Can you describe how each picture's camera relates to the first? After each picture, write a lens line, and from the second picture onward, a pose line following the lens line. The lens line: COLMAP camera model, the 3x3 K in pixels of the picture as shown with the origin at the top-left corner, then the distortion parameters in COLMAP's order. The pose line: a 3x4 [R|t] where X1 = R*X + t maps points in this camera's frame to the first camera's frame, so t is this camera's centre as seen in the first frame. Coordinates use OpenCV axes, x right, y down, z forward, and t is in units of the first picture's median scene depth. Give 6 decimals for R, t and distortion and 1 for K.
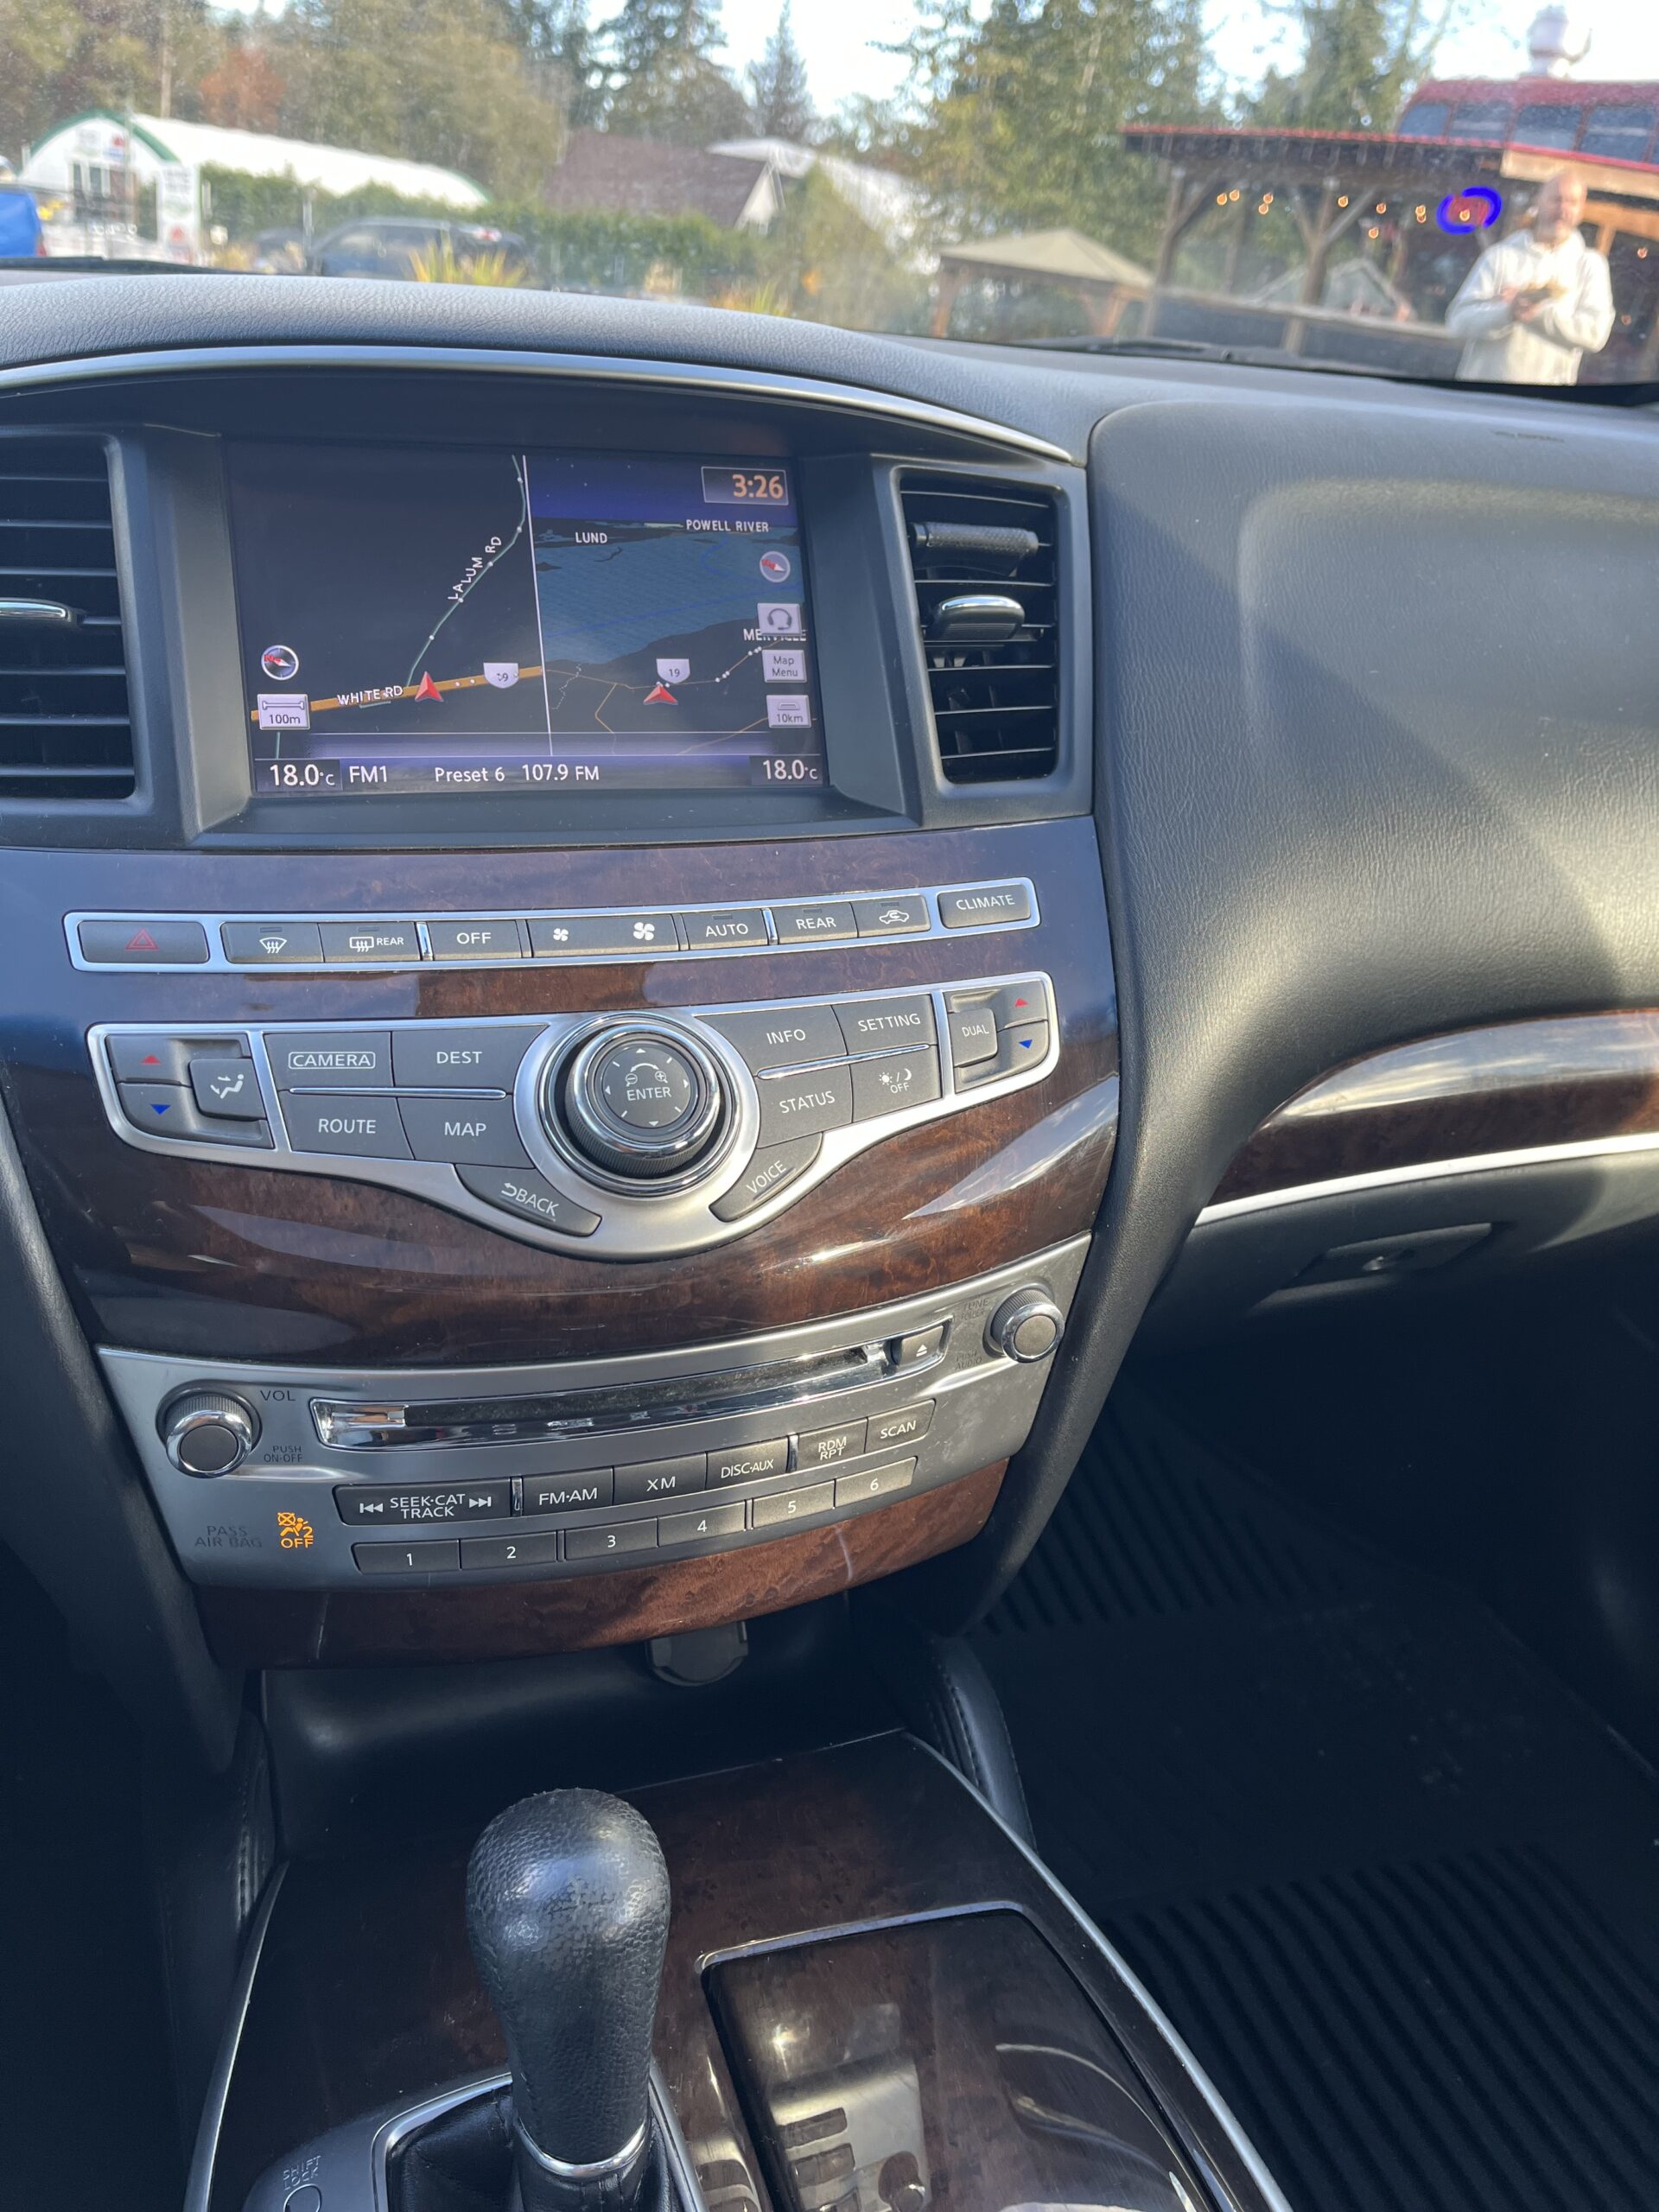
lens RADIAL K [[1658.5, 0, 815.3], [0, 1658.5, 1118.4], [0, 0, 1]] dist [0.062519, -0.090022]
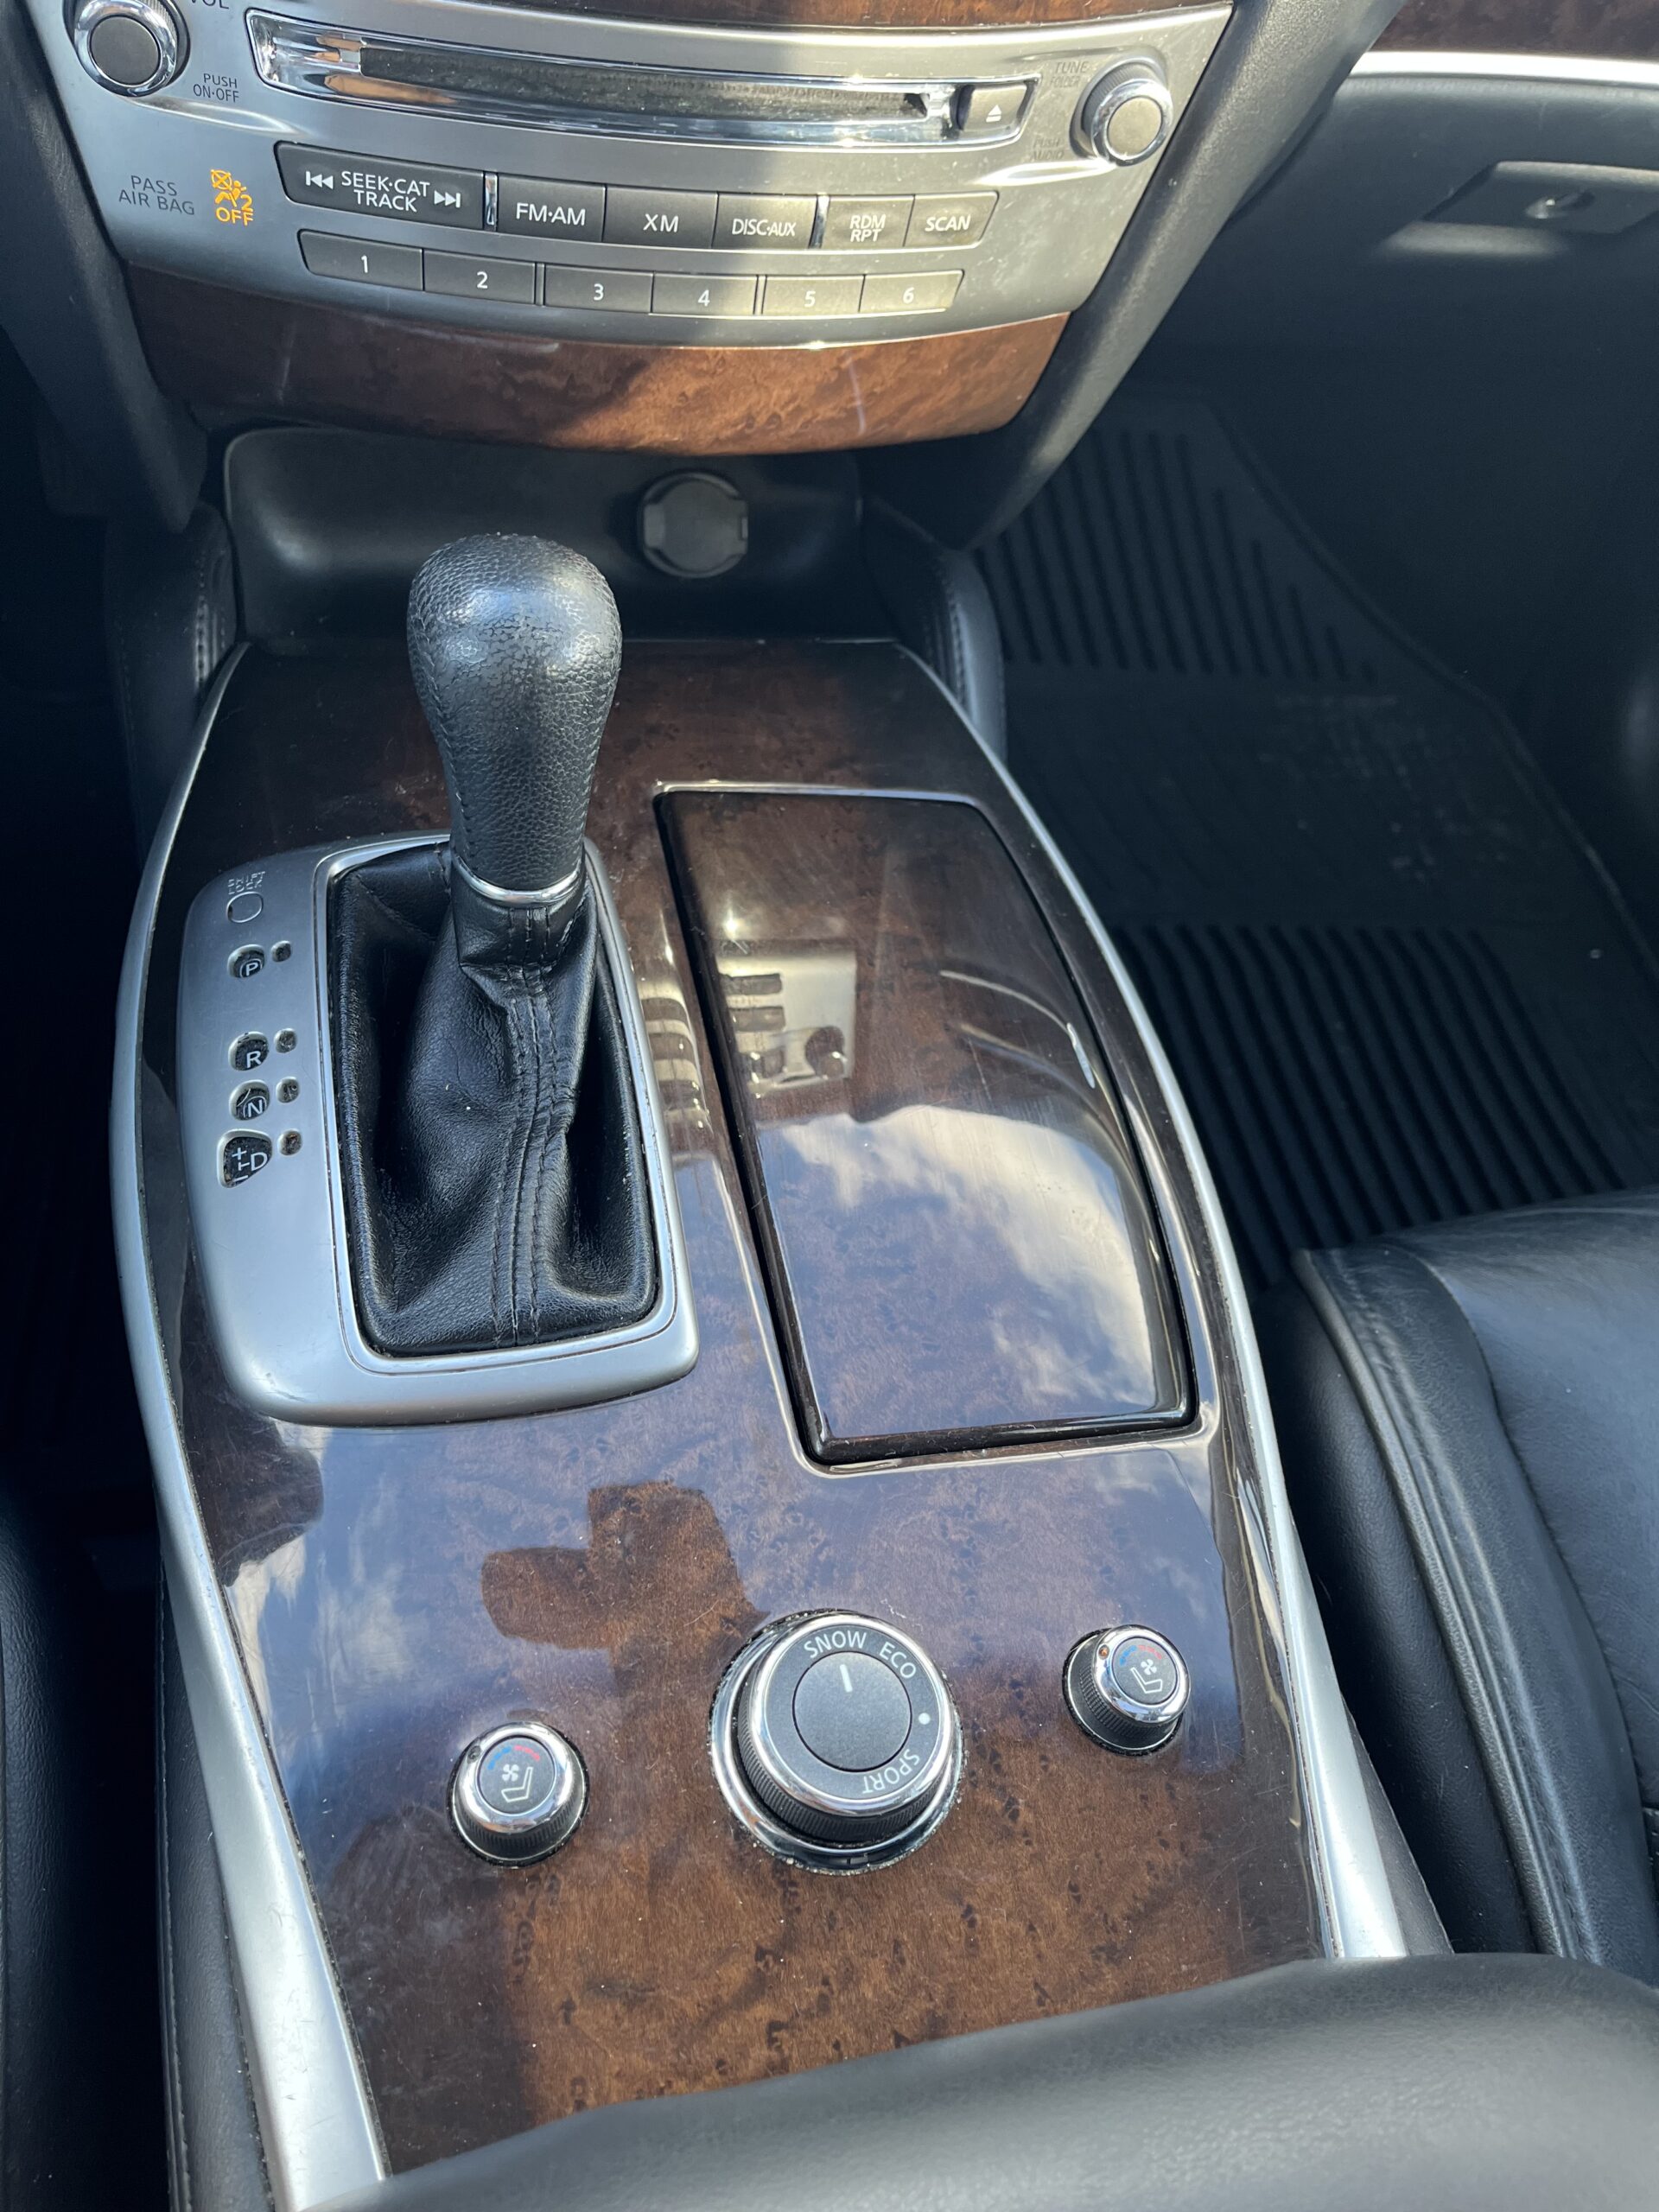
lens RADIAL K [[1658.5, 0, 826.6], [0, 1658.5, 1099.6], [0, 0, 1]] dist [0.062519, -0.090022]
pose [[0.987069, 0.158059, 0.026694, 0.036466], [-0.151861, 0.868759, 0.471377, 0.181062], [0.051315, -0.469335, 0.881528, 0.037997]]
